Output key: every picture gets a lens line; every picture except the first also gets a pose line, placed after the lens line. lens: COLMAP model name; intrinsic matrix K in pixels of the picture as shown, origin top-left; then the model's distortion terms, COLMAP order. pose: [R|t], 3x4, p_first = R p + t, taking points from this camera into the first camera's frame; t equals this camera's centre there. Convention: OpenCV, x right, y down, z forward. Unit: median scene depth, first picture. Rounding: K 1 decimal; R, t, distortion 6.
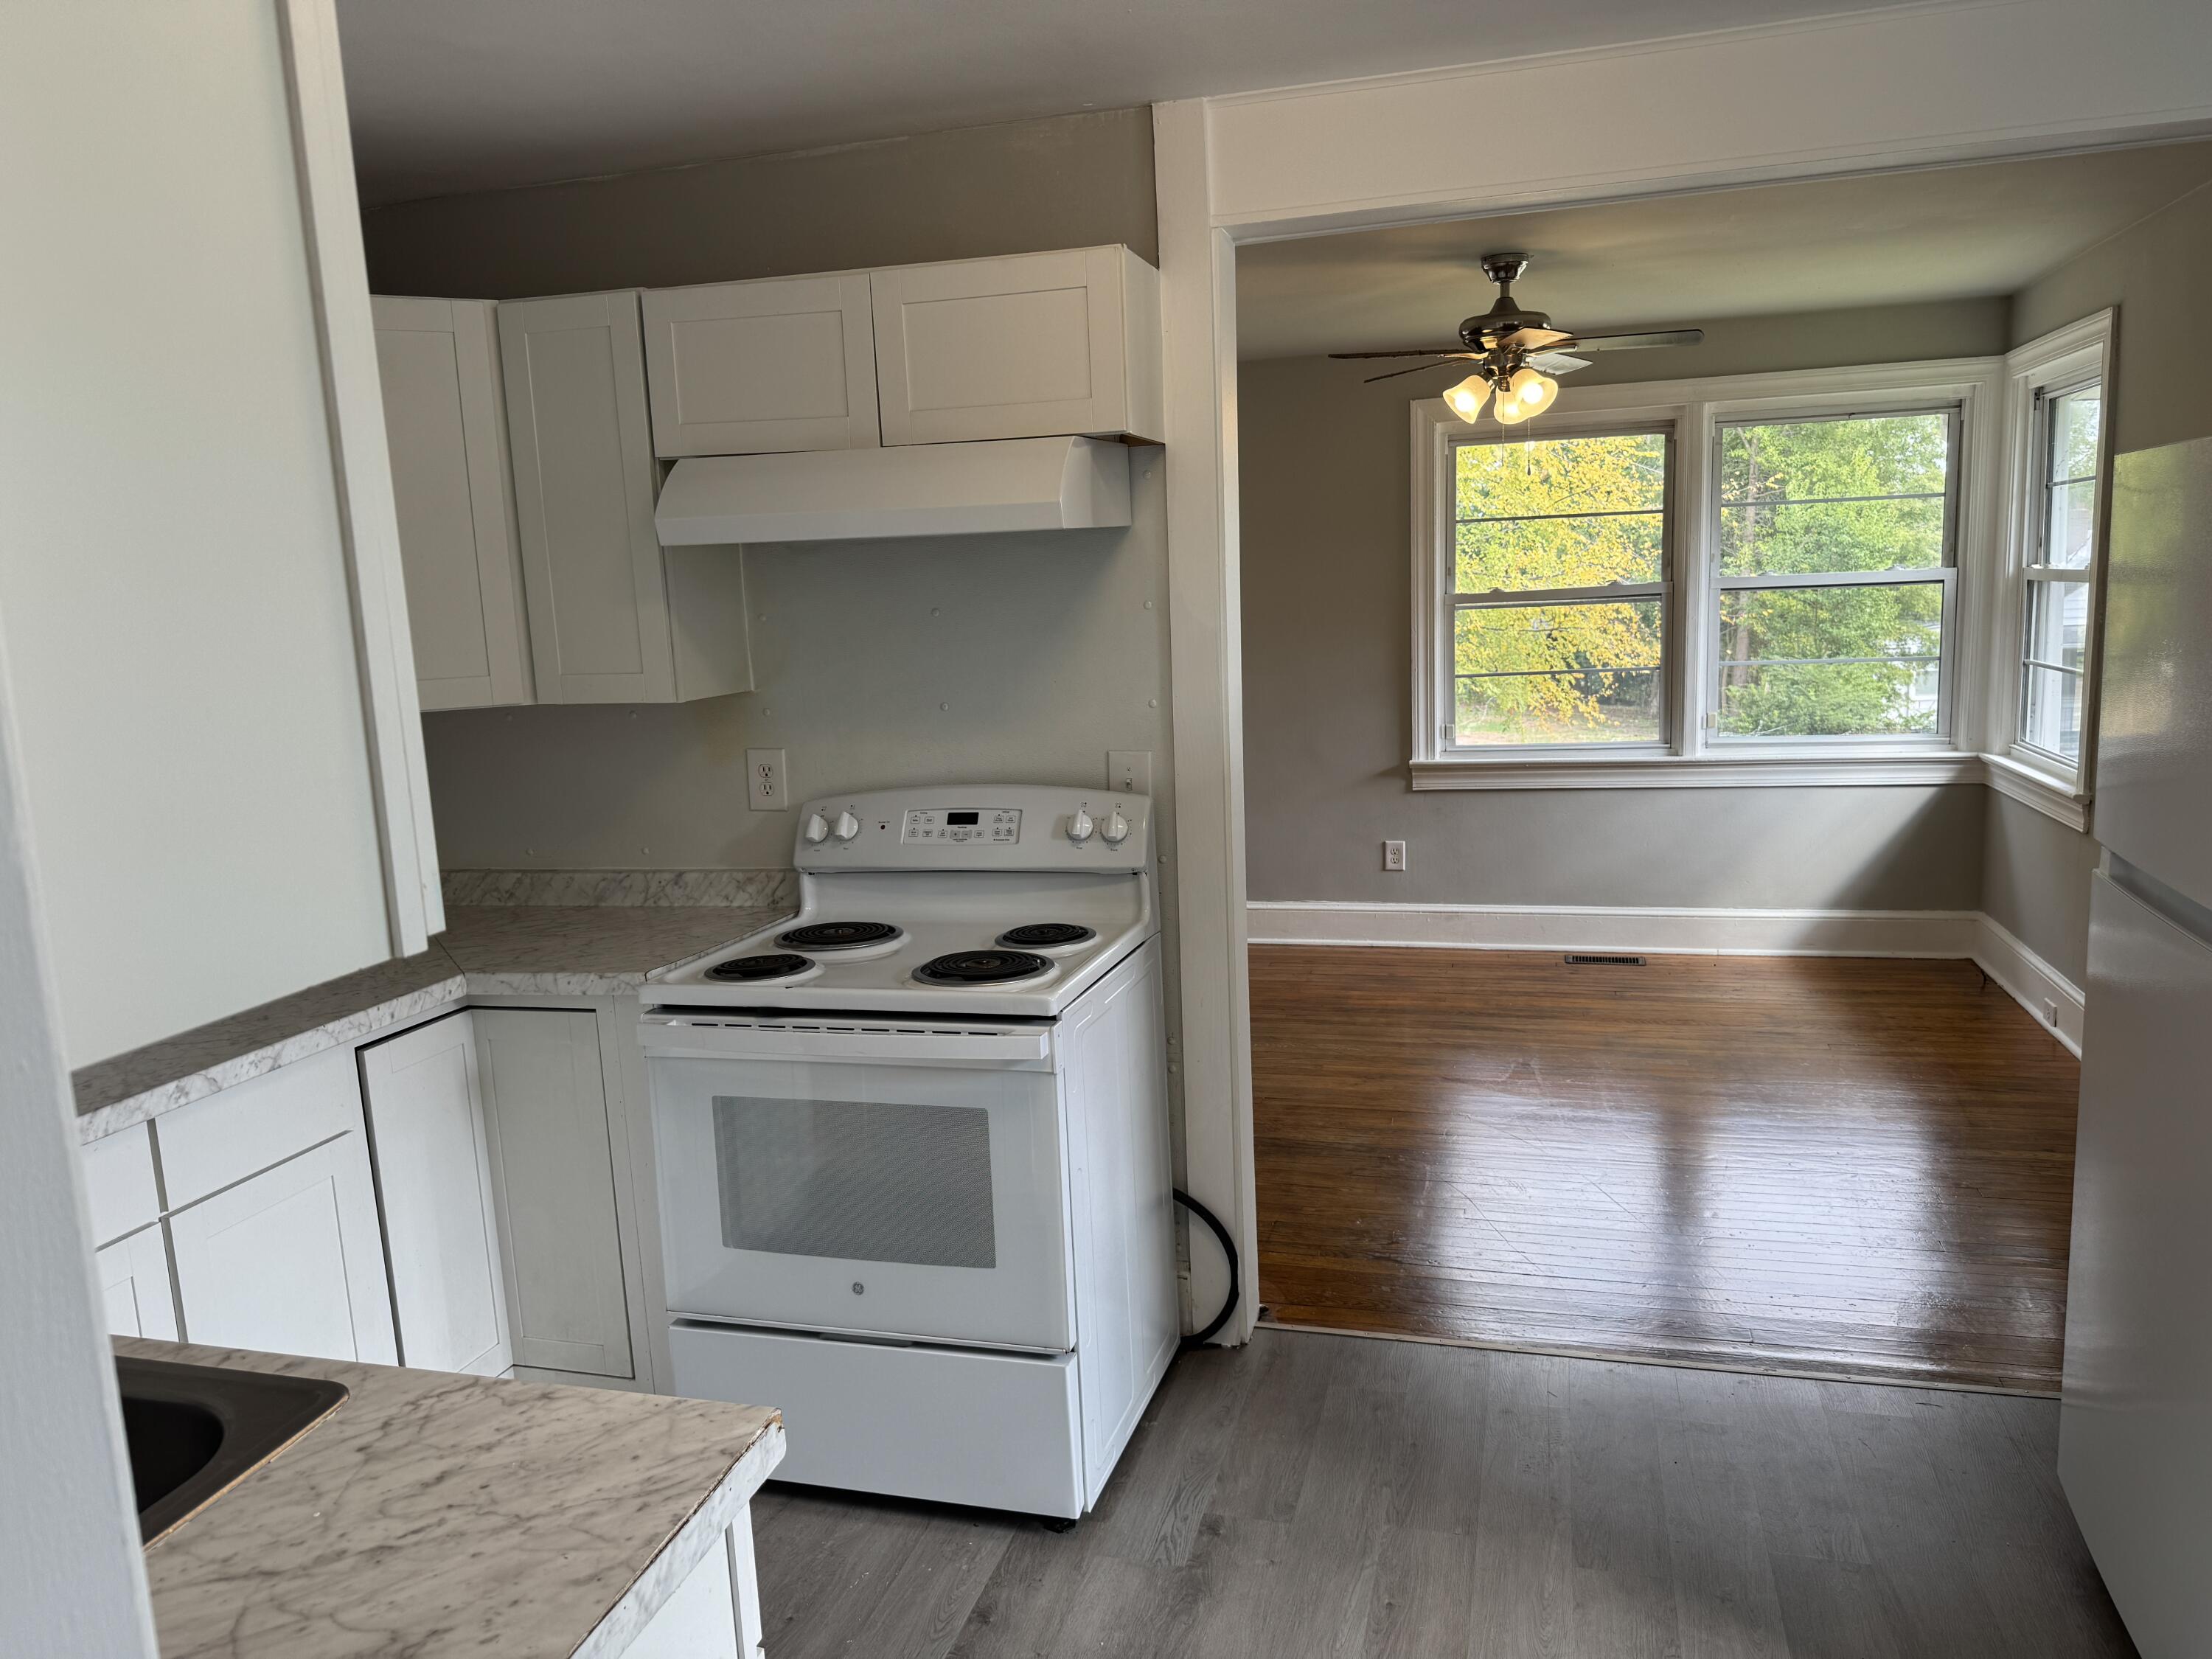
lens RADIAL K [[1550.2, 0, 1102.2], [0, 1550.2, 824.2], [0, 0, 1]] dist [0.037716, 0.000600]
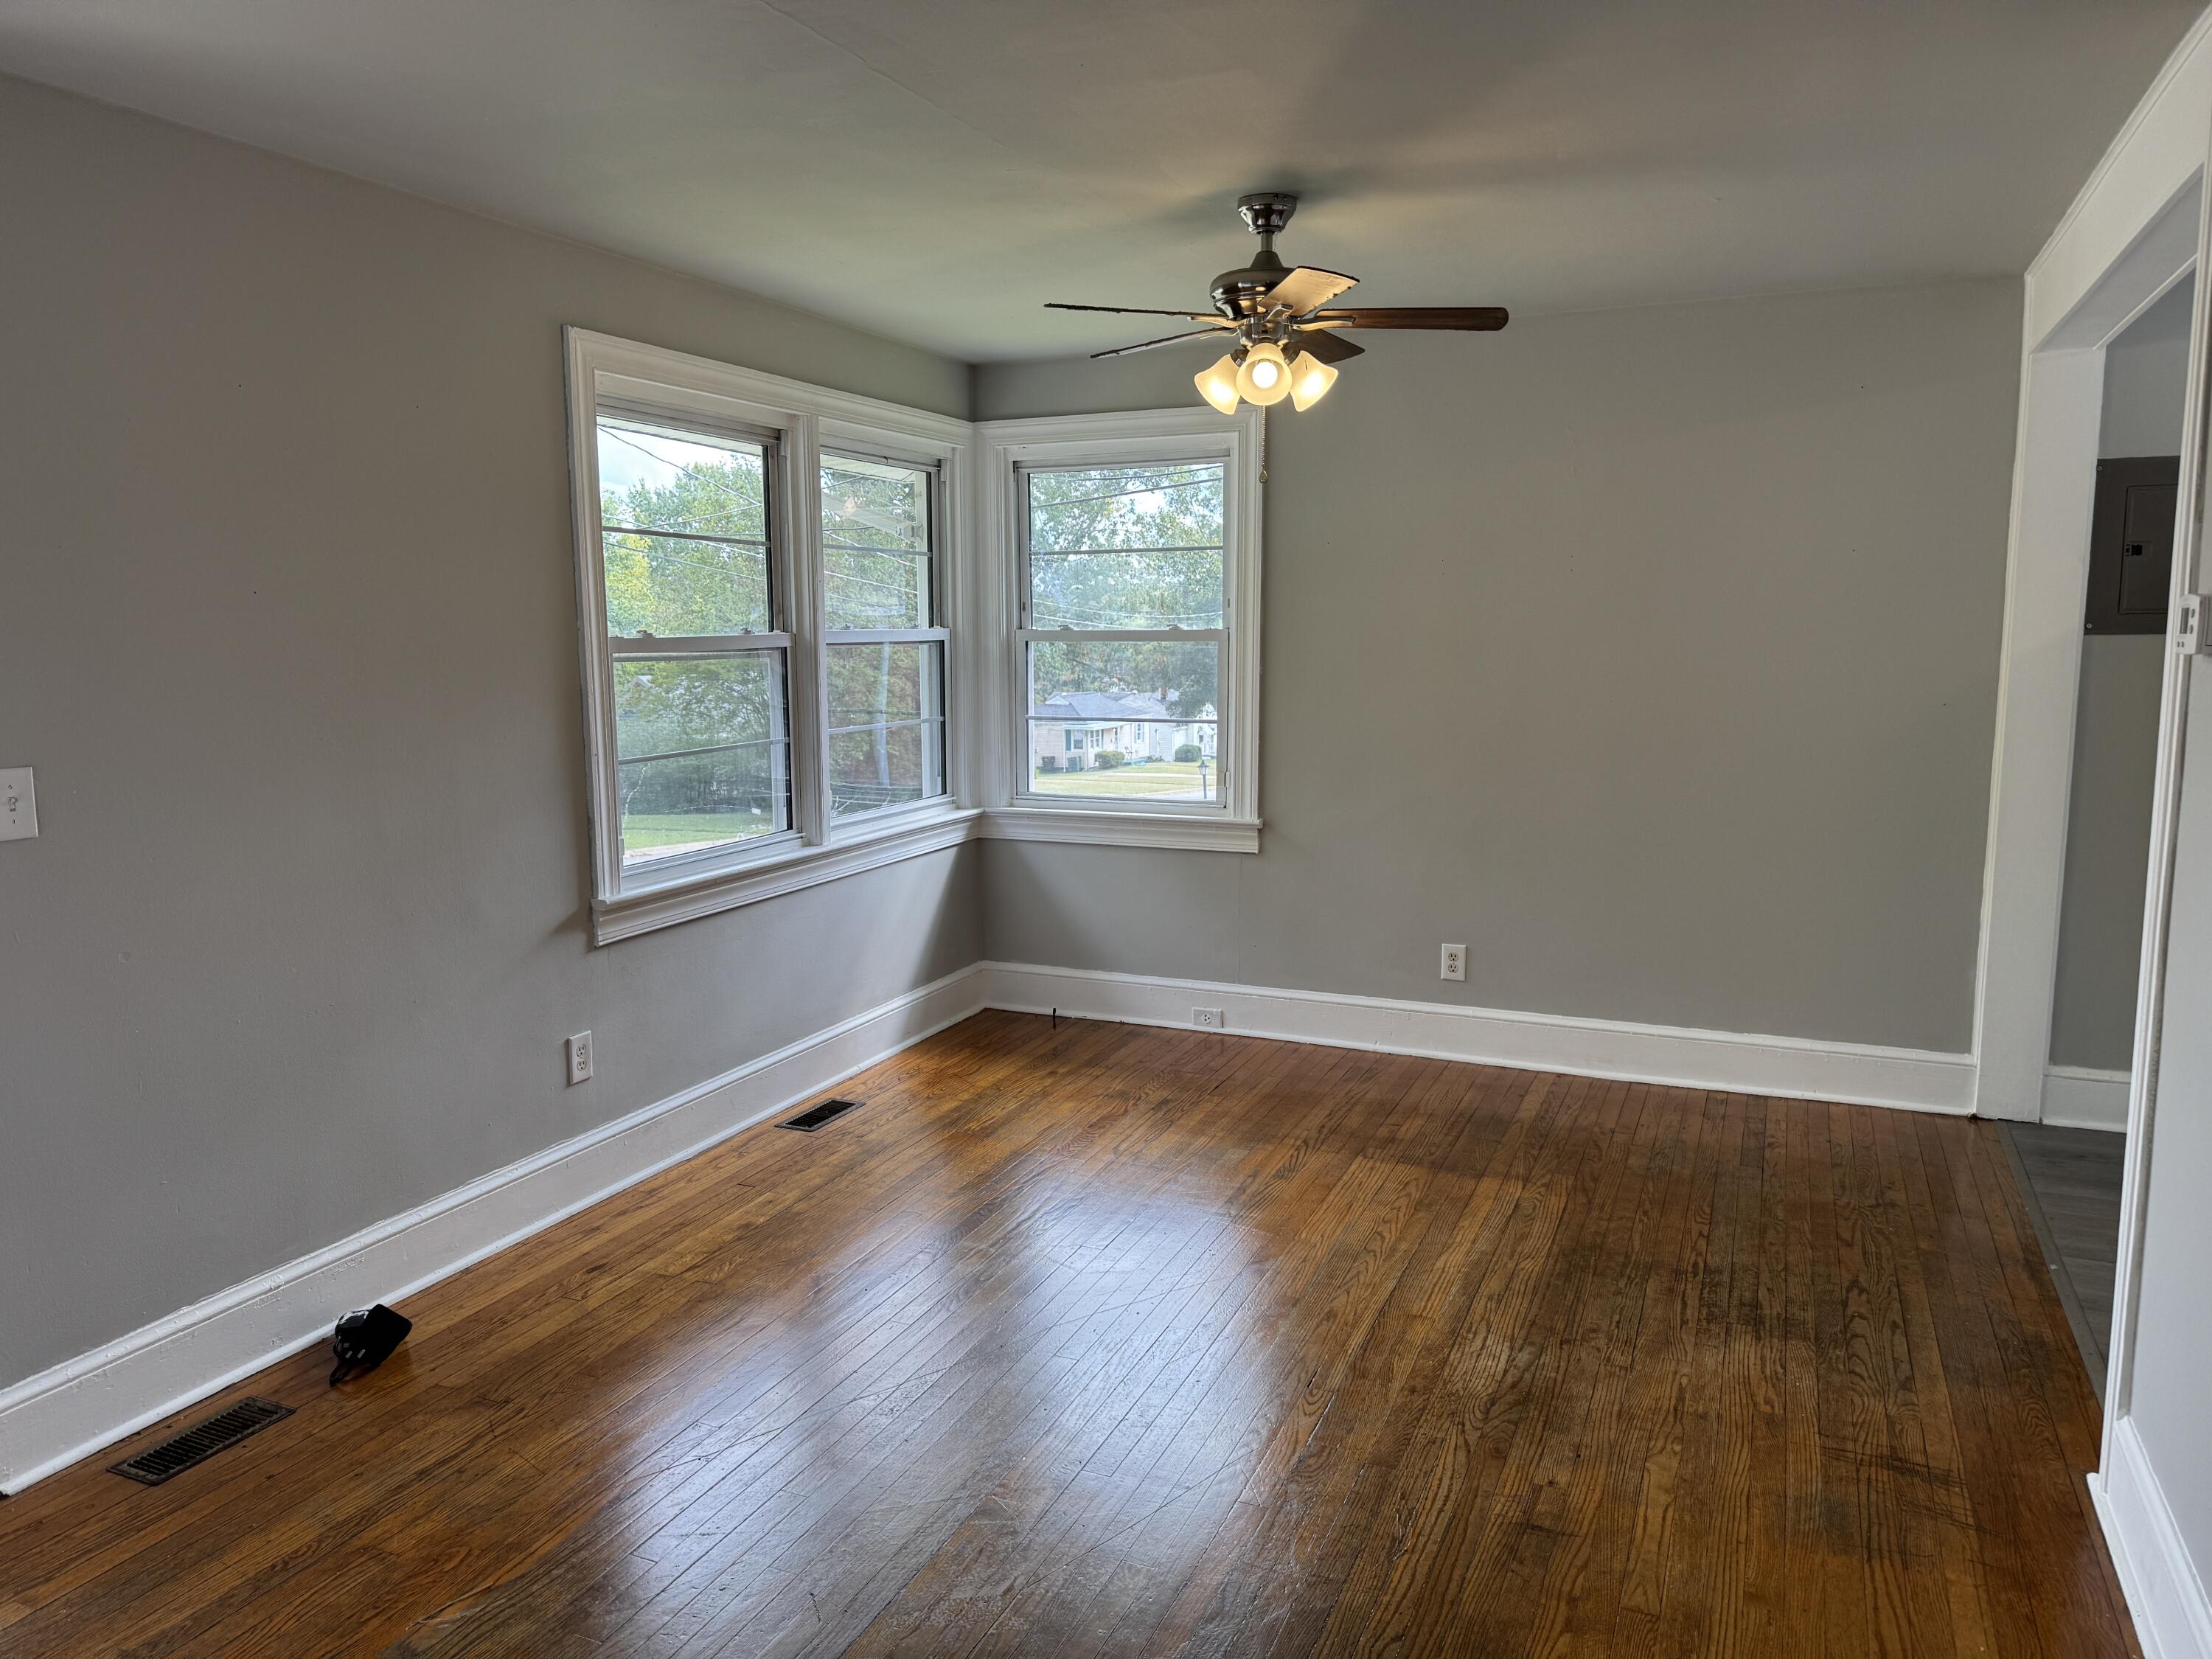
lens RADIAL K [[1550.2, 0, 1097.8], [0, 1550.2, 837.3], [0, 0, 1]] dist [0.037716, 0.000600]
pose [[0.147401, -0.096681, 0.984340, -0.409458], [0.149676, 0.985930, 0.074423, -0.086753], [-0.977686, 0.136362, 0.159798, 0.734162]]
